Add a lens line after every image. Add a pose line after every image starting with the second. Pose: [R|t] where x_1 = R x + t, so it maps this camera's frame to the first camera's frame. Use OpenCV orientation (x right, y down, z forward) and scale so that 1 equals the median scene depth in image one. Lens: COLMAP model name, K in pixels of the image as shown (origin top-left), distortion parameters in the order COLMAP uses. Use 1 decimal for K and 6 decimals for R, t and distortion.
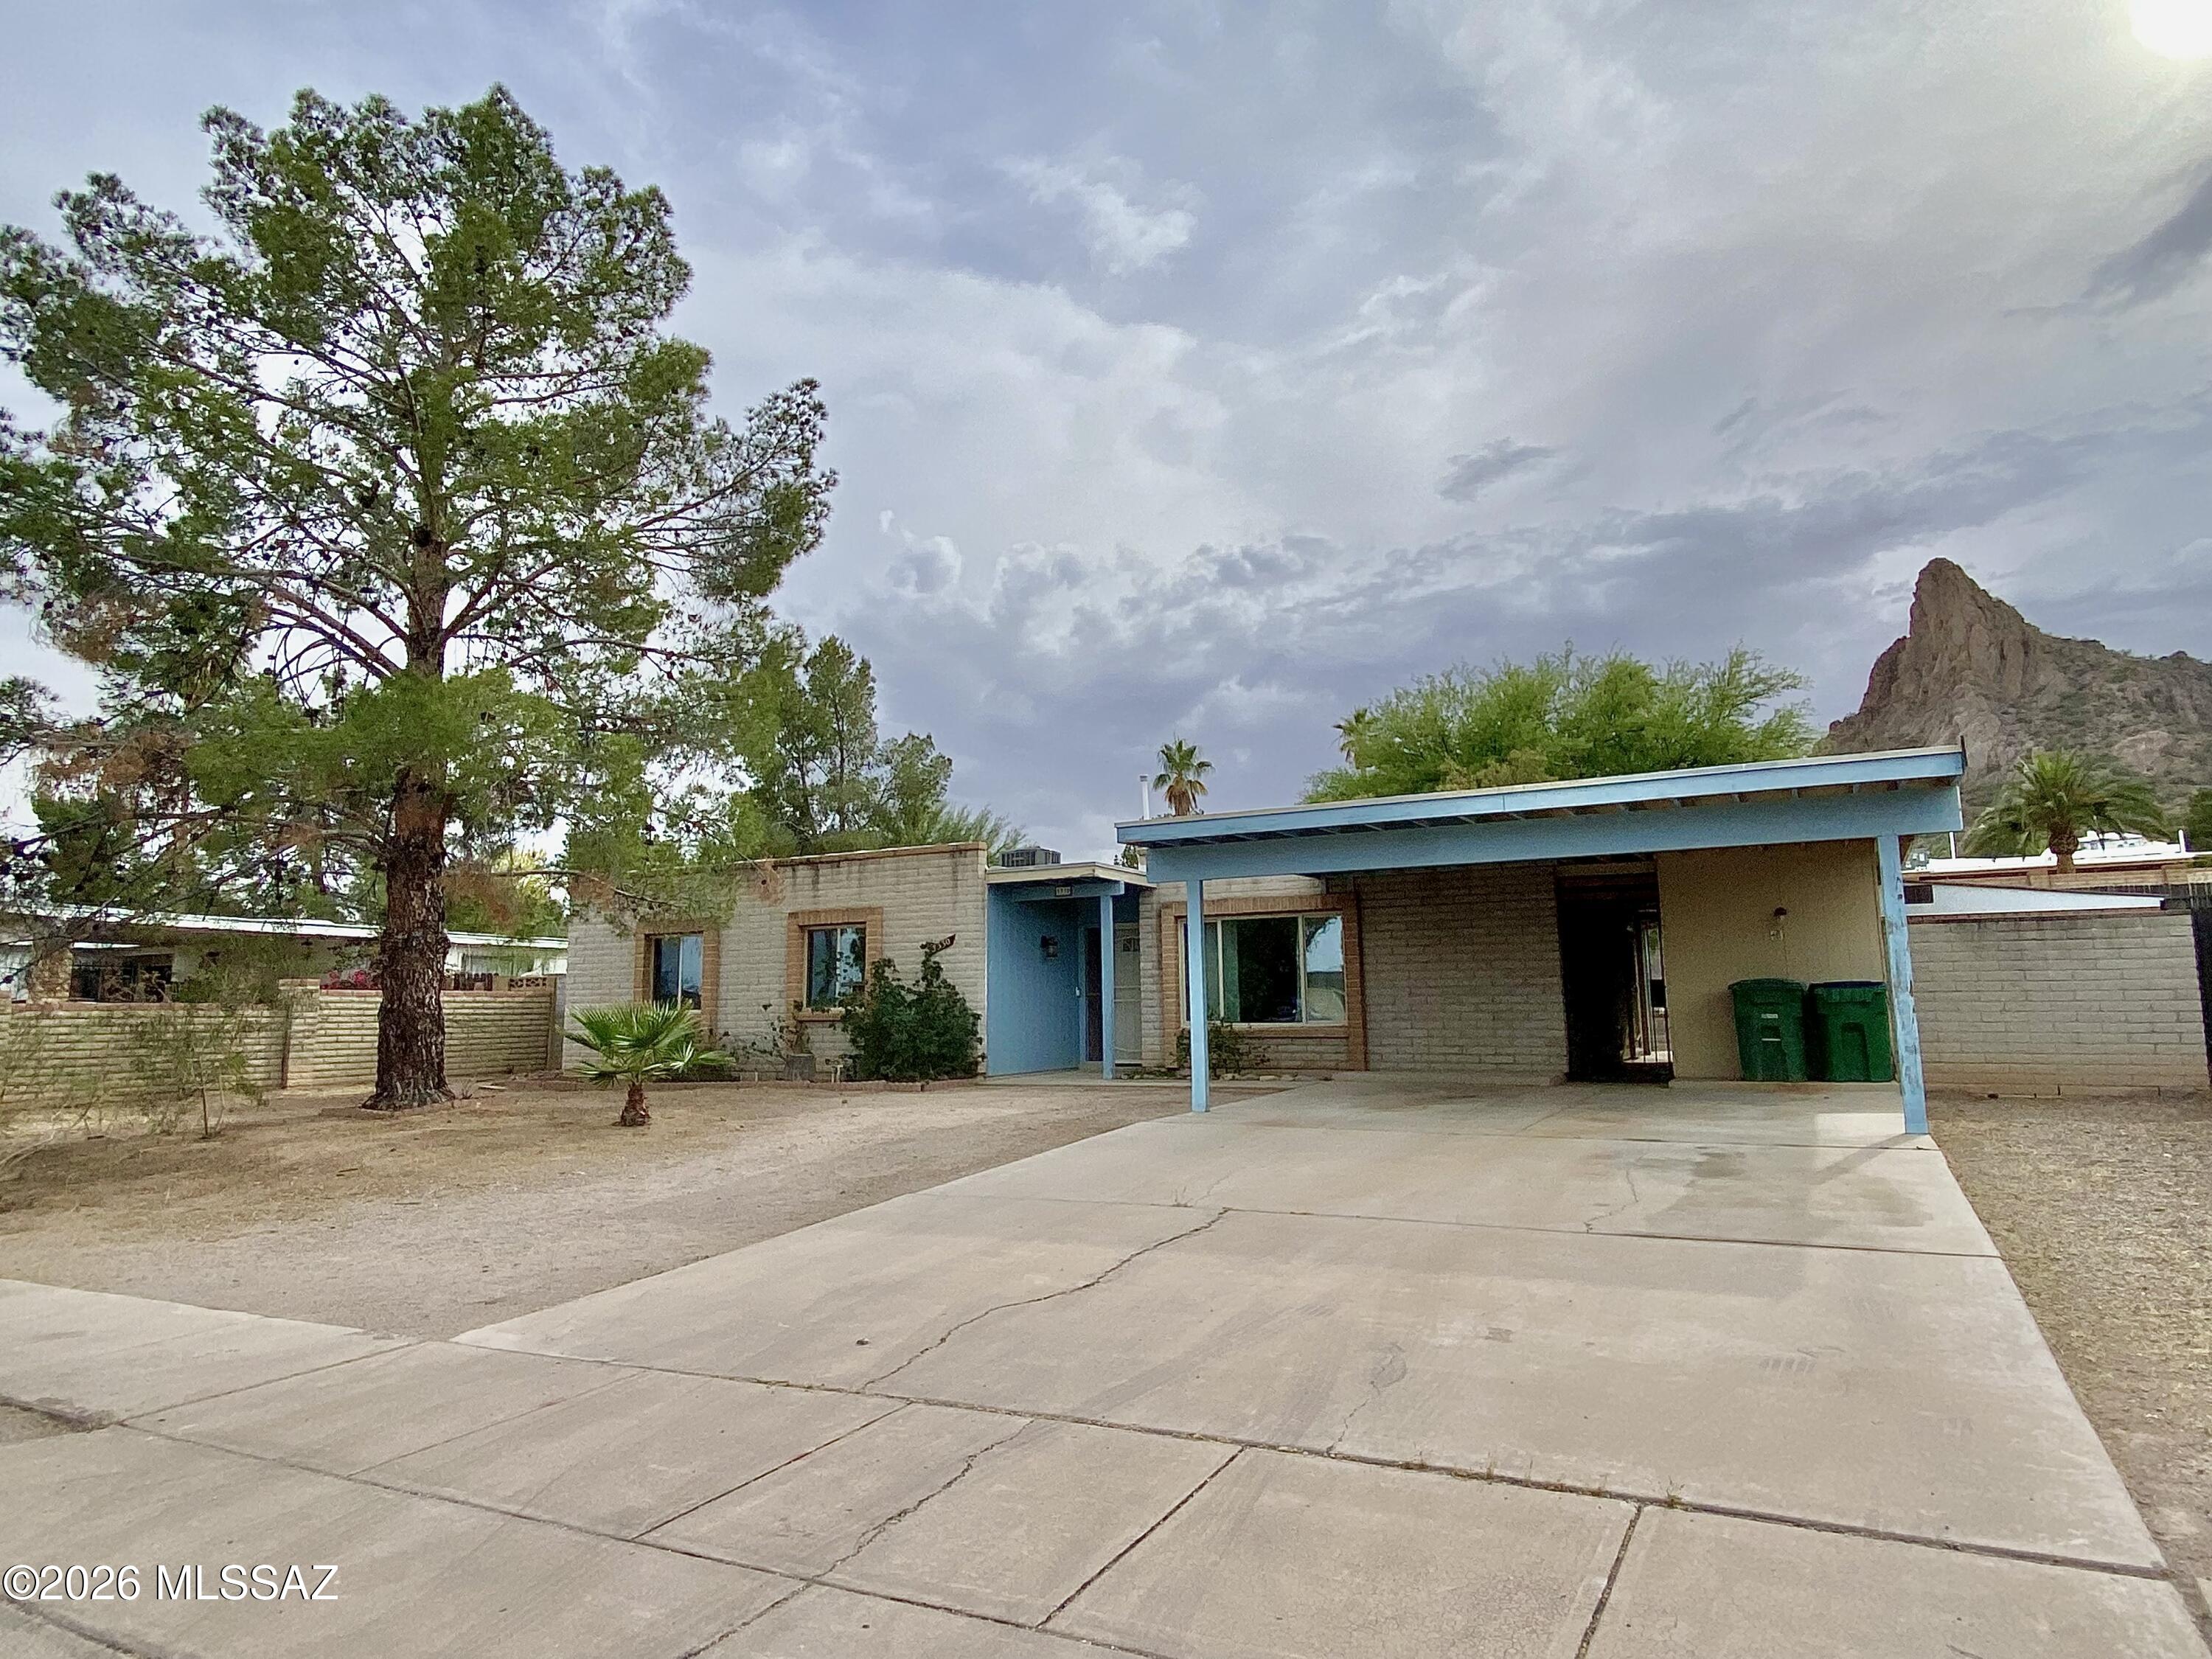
lens RADIAL K [[1331.0, 0, 1108.9], [0, 1331.0, 779.2], [0, 0, 1]] dist [0.005590, -0.001855]
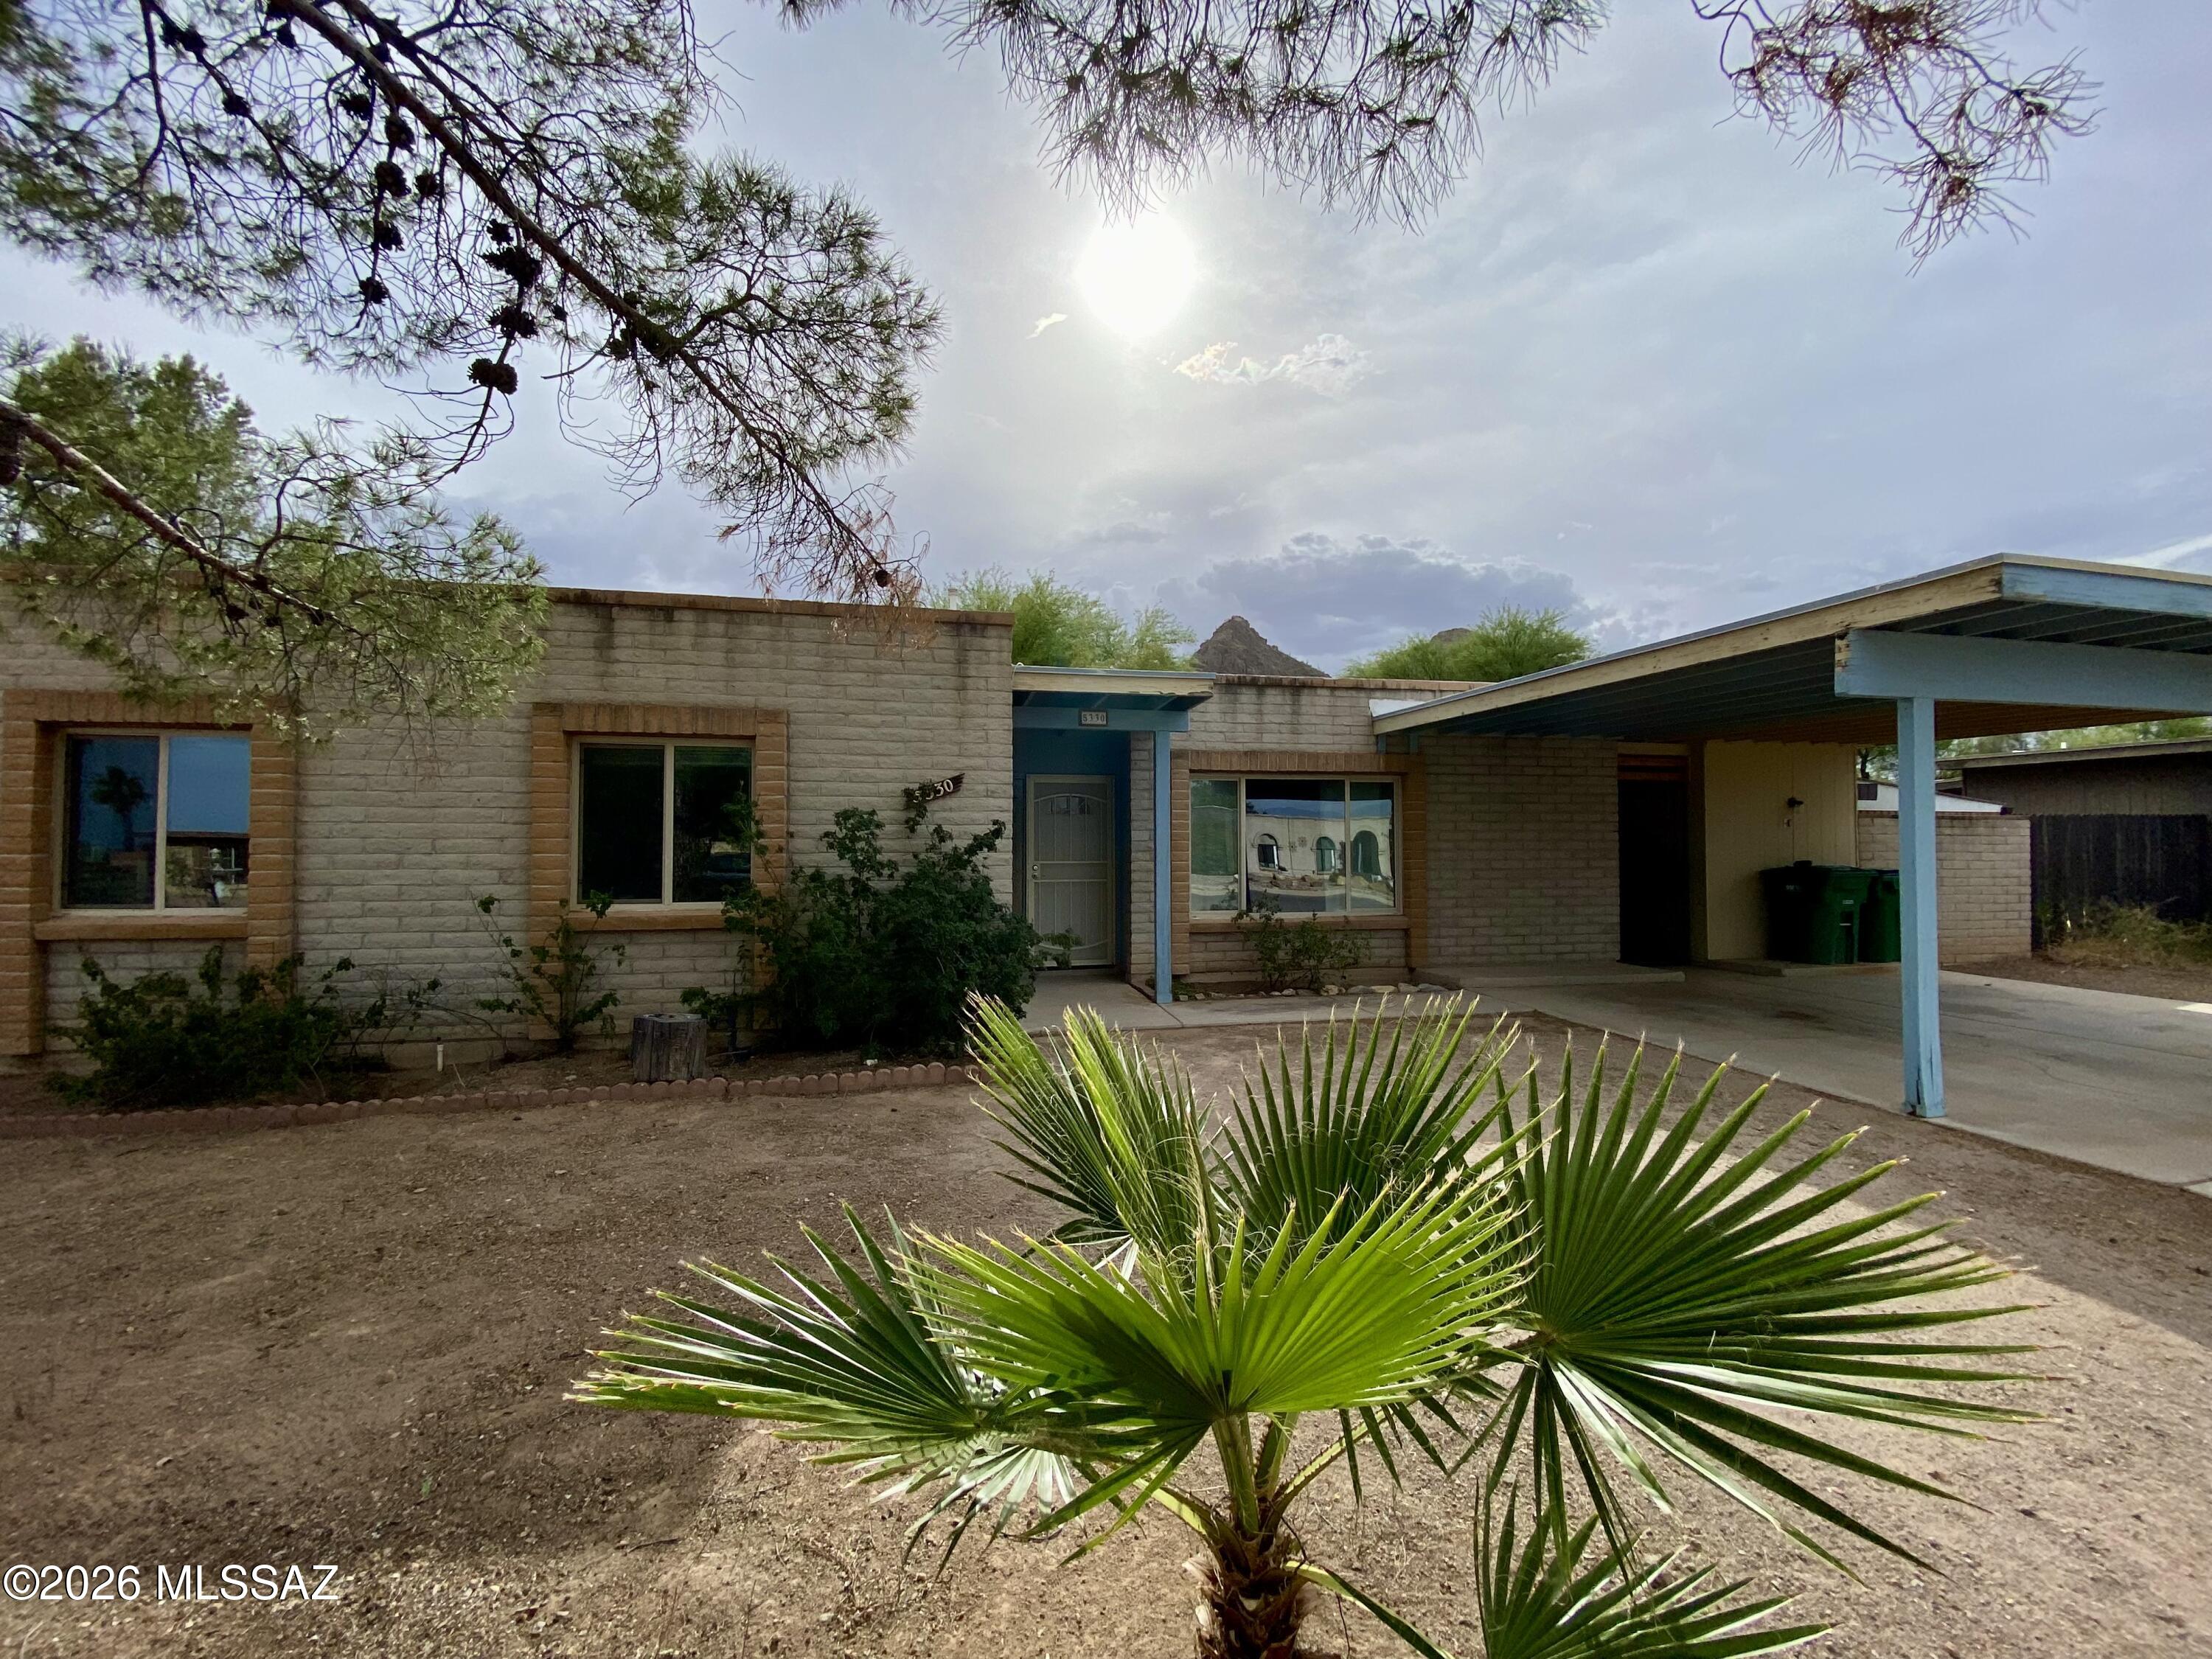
lens RADIAL K [[904.8, 0, 1105.4], [0, 904.8, 825.6], [0, 0, 1]] dist [0.014481, -0.017502]
pose [[0.763000, 0.029435, 0.645728, -0.314891], [-0.116265, 0.988920, 0.092301, 0.096575], [-0.635856, -0.145501, 0.757969, 0.673195]]
